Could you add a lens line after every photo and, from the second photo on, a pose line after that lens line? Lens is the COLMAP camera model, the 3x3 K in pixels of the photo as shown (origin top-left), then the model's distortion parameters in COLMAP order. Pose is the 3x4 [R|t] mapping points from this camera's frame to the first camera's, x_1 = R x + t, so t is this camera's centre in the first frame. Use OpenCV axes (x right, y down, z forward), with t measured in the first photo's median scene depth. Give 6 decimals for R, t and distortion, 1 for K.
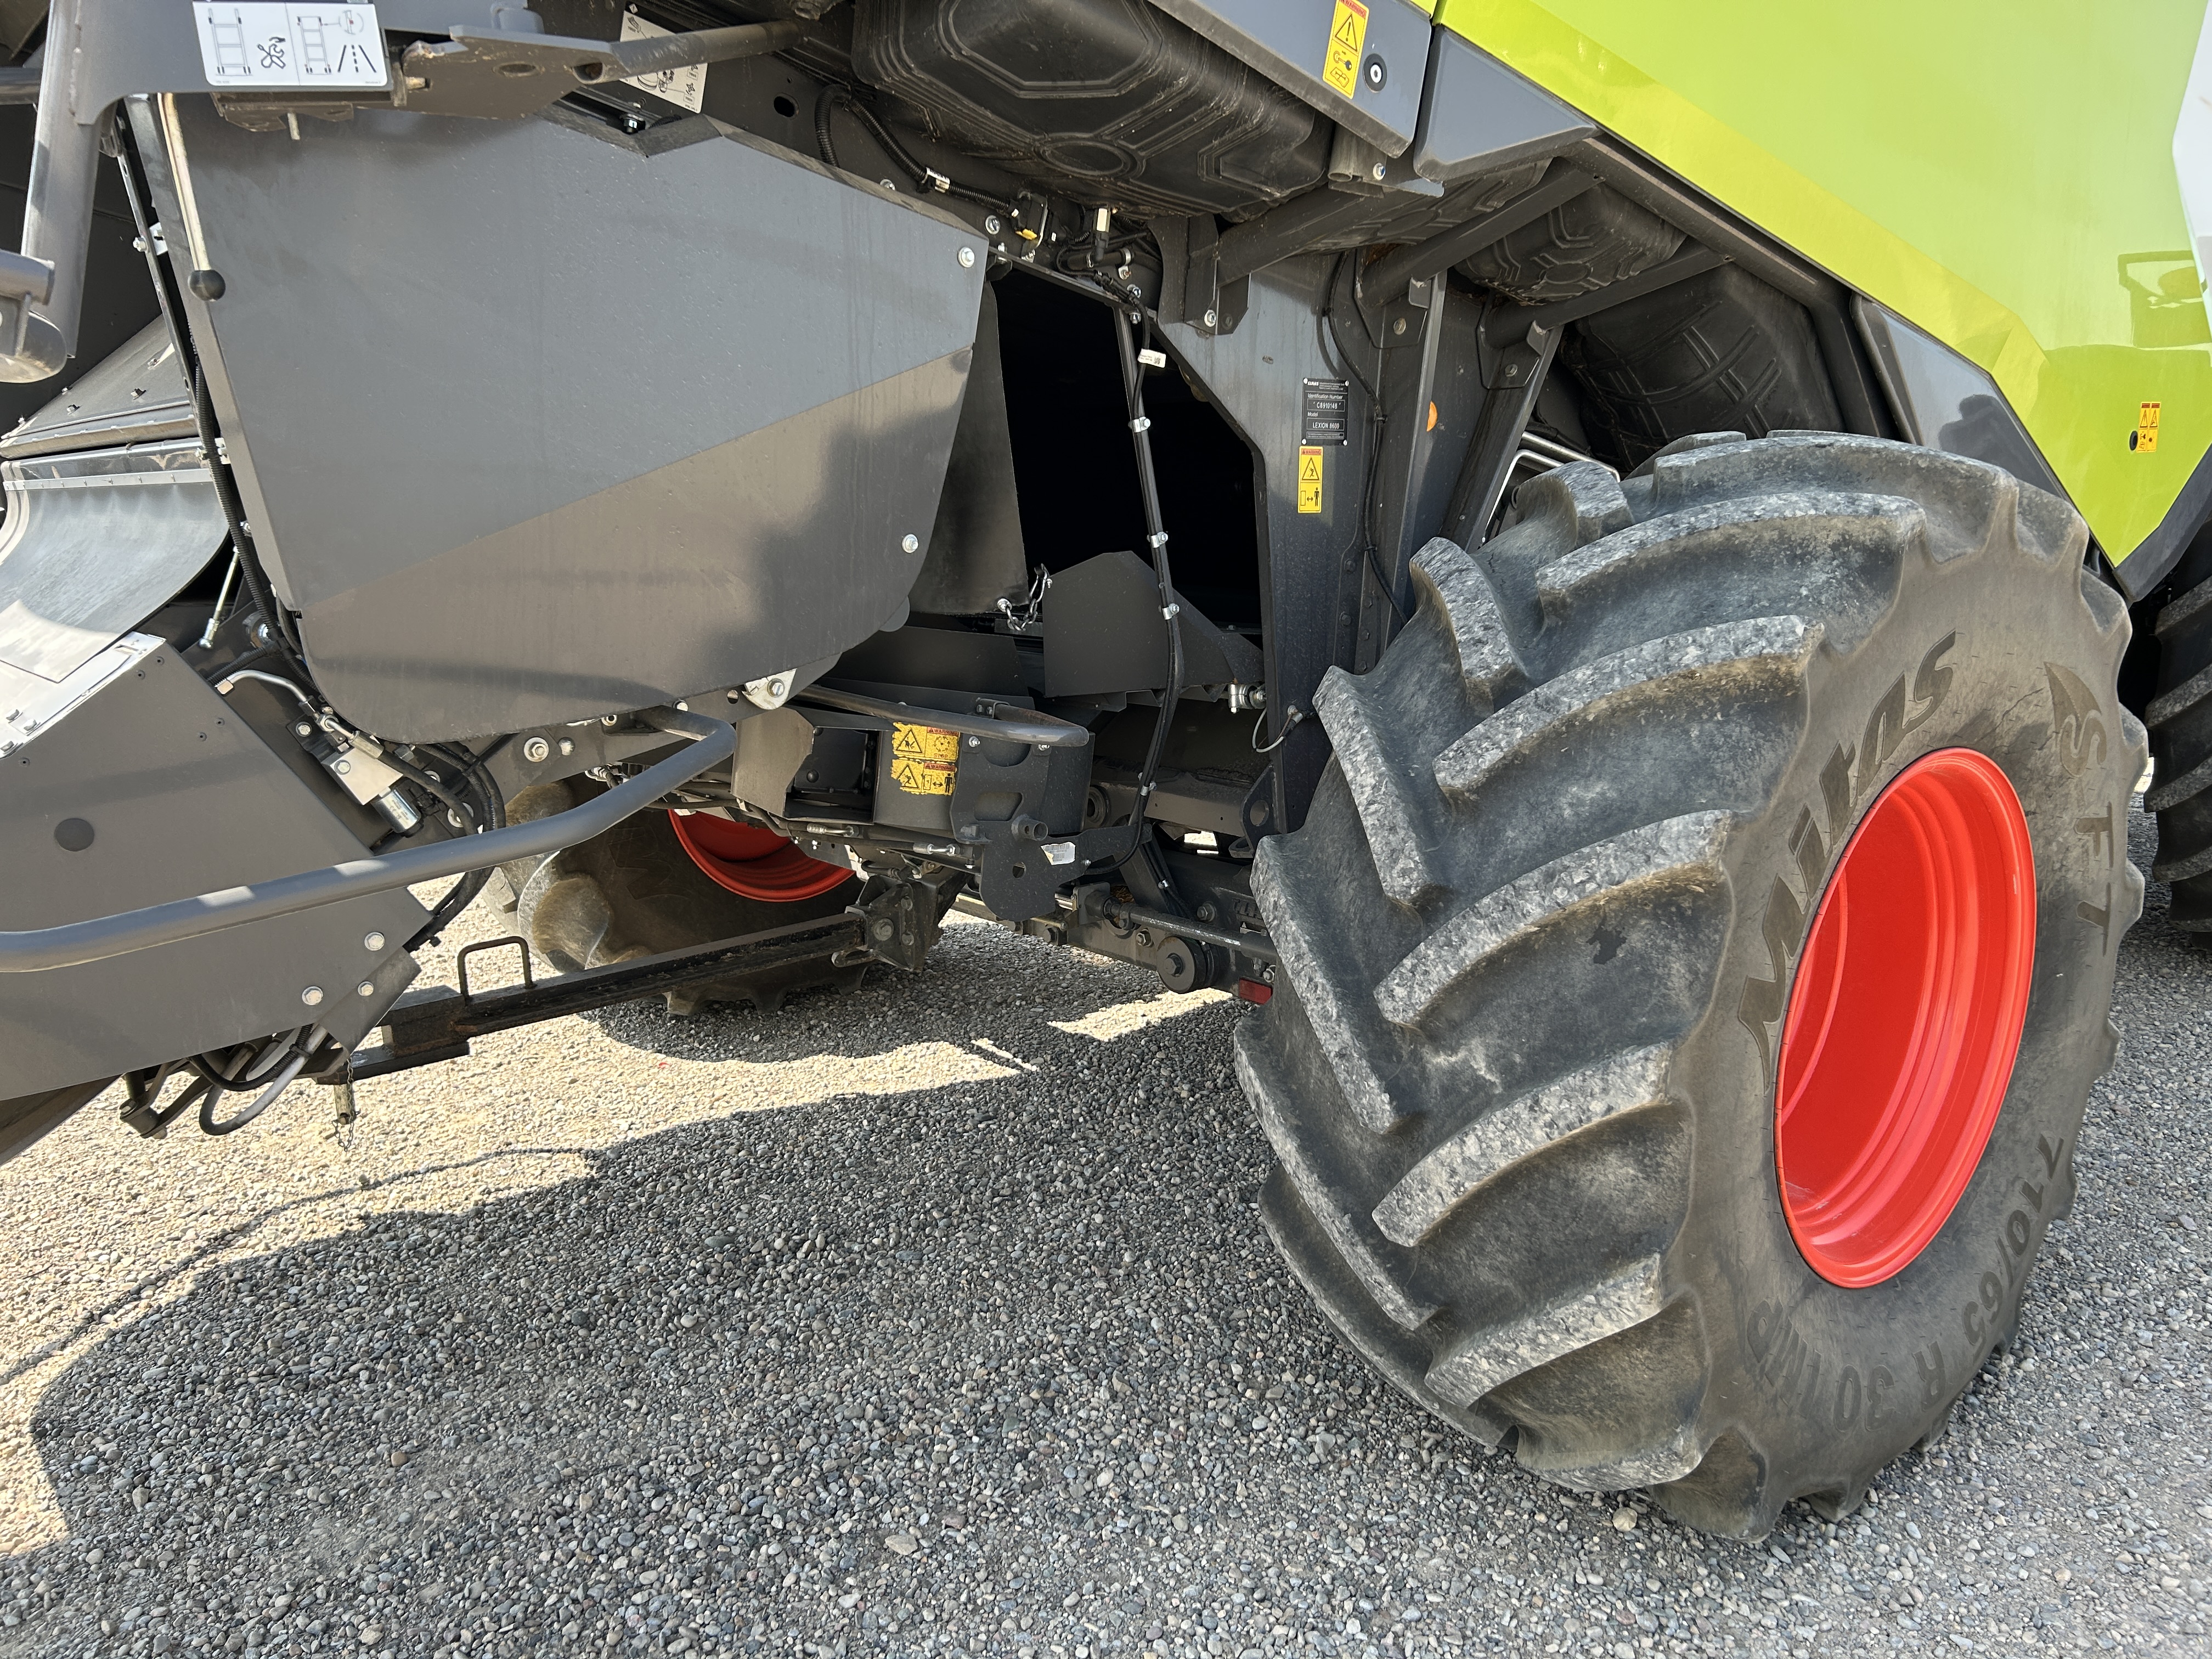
lens RADIAL K [[1412.1, 0, 1106.0], [0, 1412.1, 829.5], [0, 0, 1]] dist [0.101599, -0.001017]
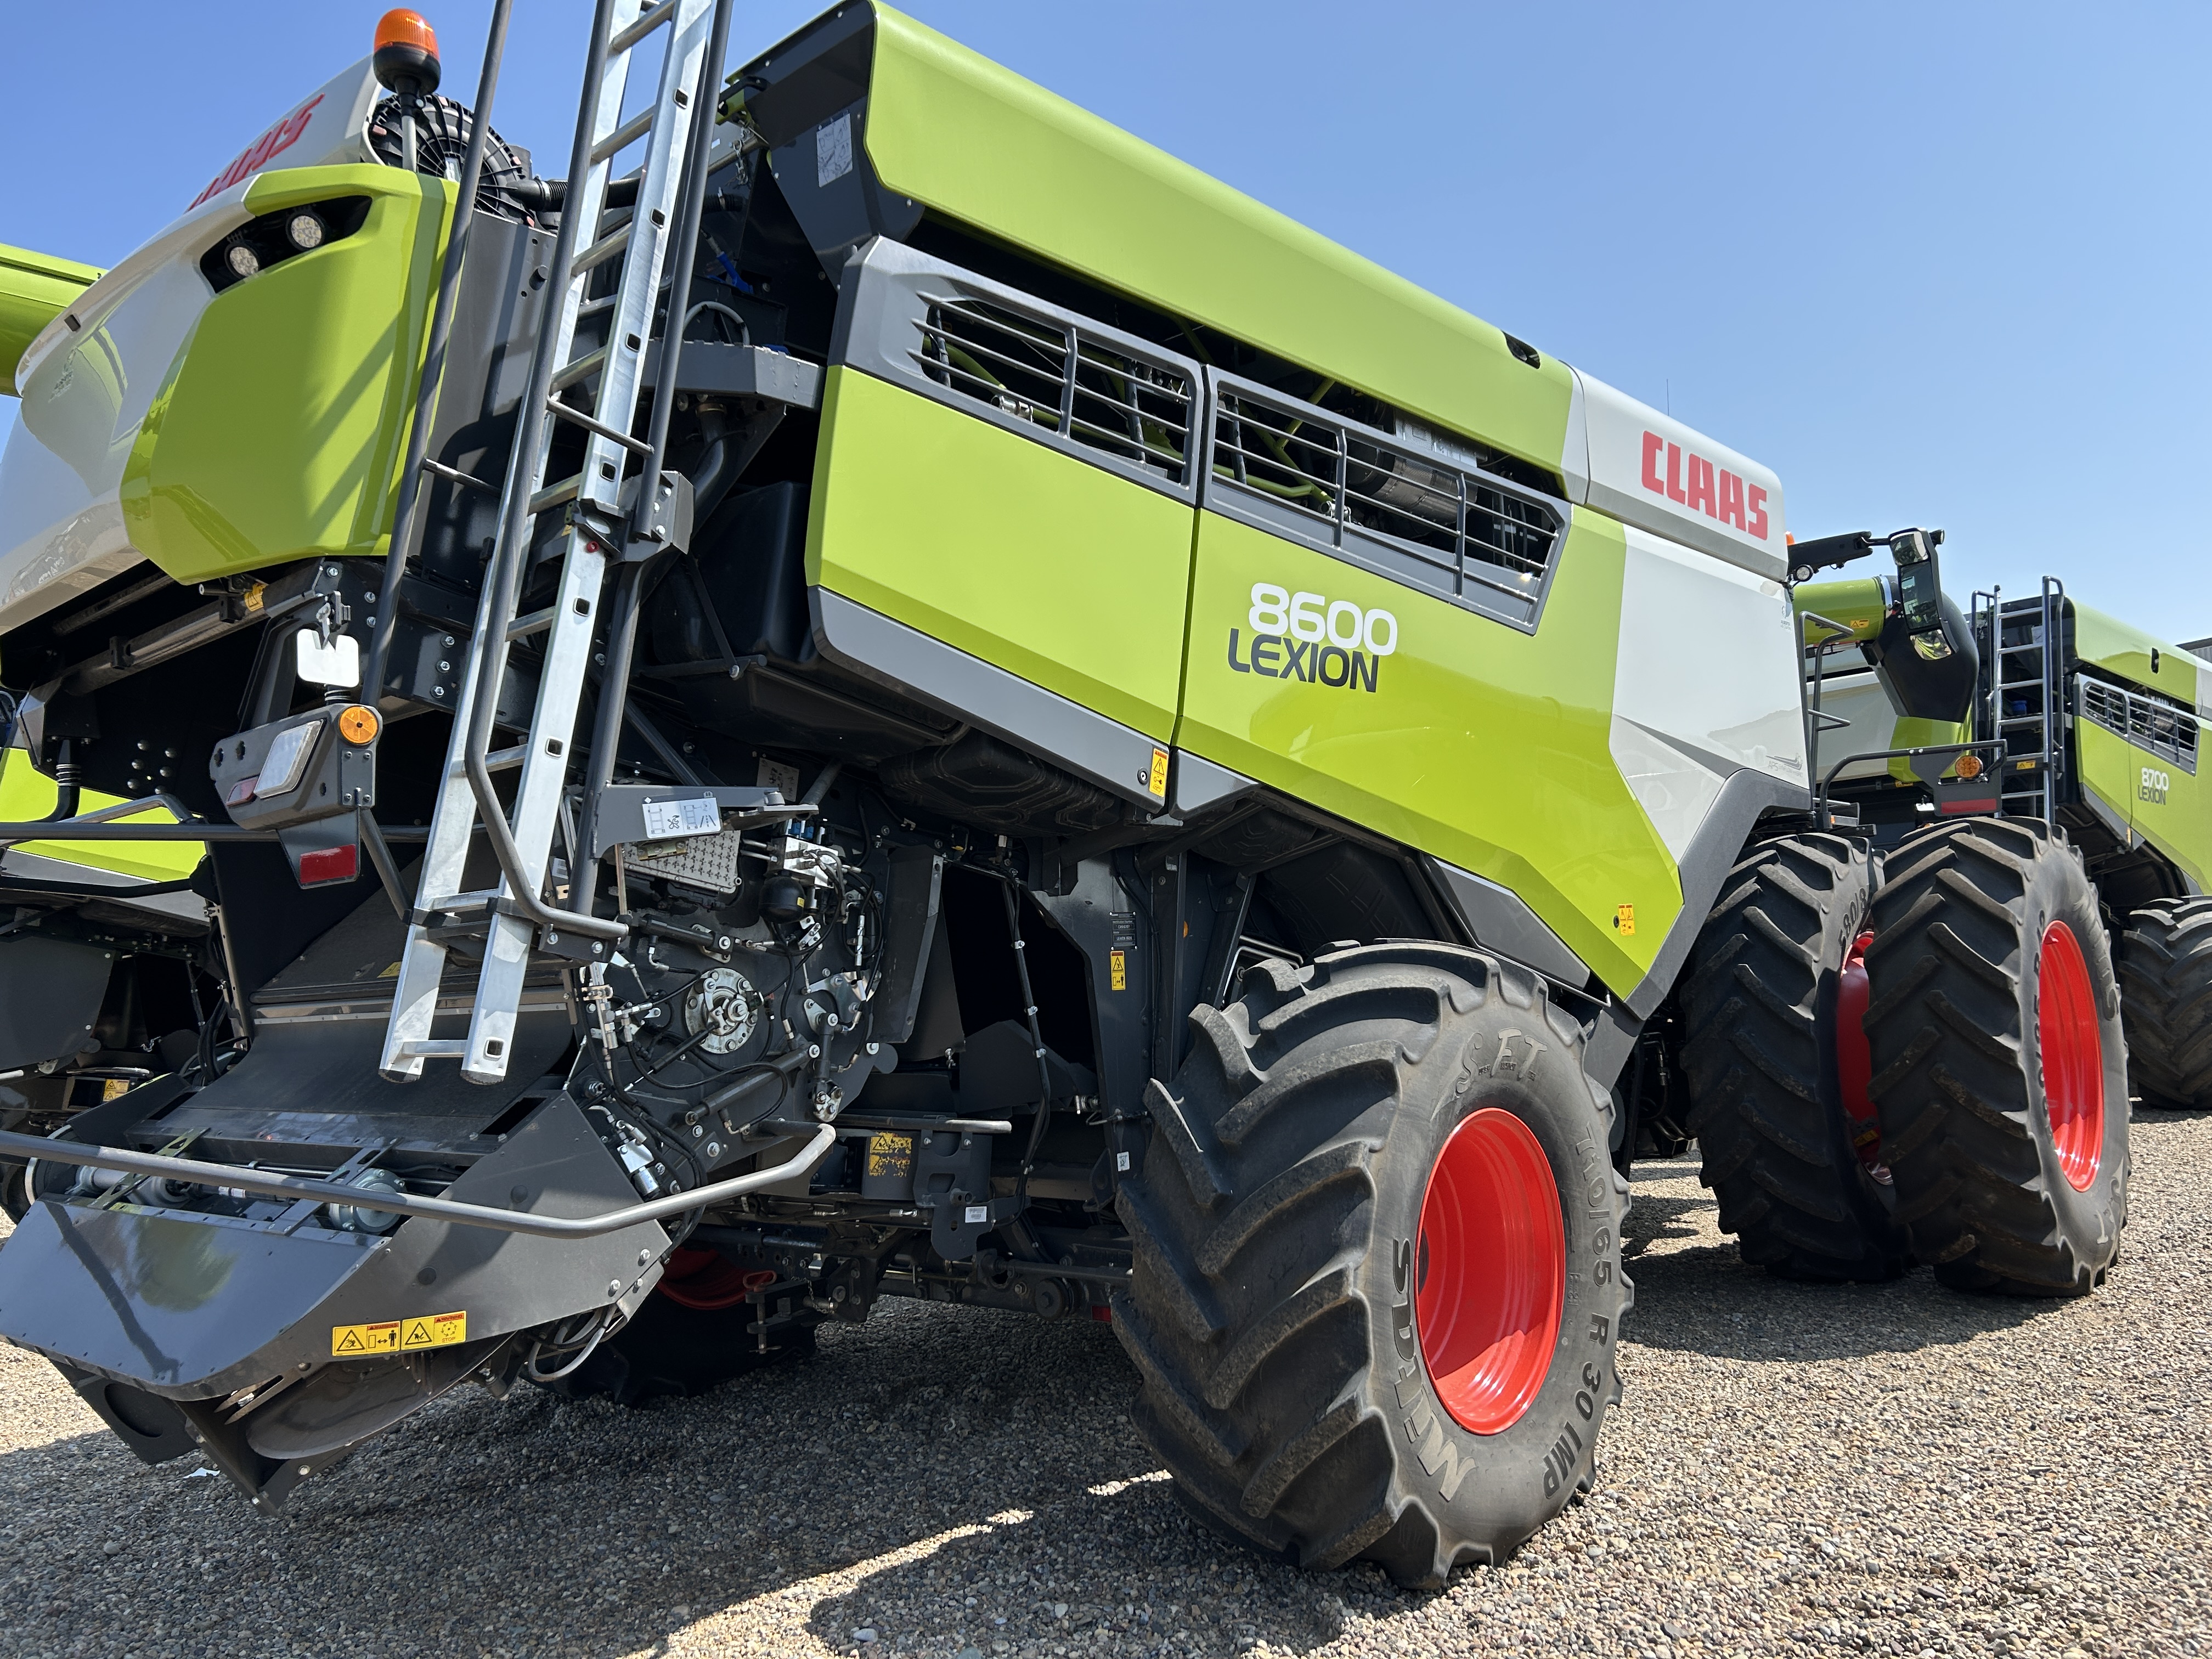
lens RADIAL K [[1678.6, 0, 1106.0], [0, 1678.6, 829.5], [0, 0, 1]] dist [0.009610, -0.002790]
pose [[0.982347, -0.024217, 0.185494, -0.236746], [0.079198, 0.952175, -0.295112, 0.176205], [-0.169476, 0.304593, 0.937284, -0.902161]]
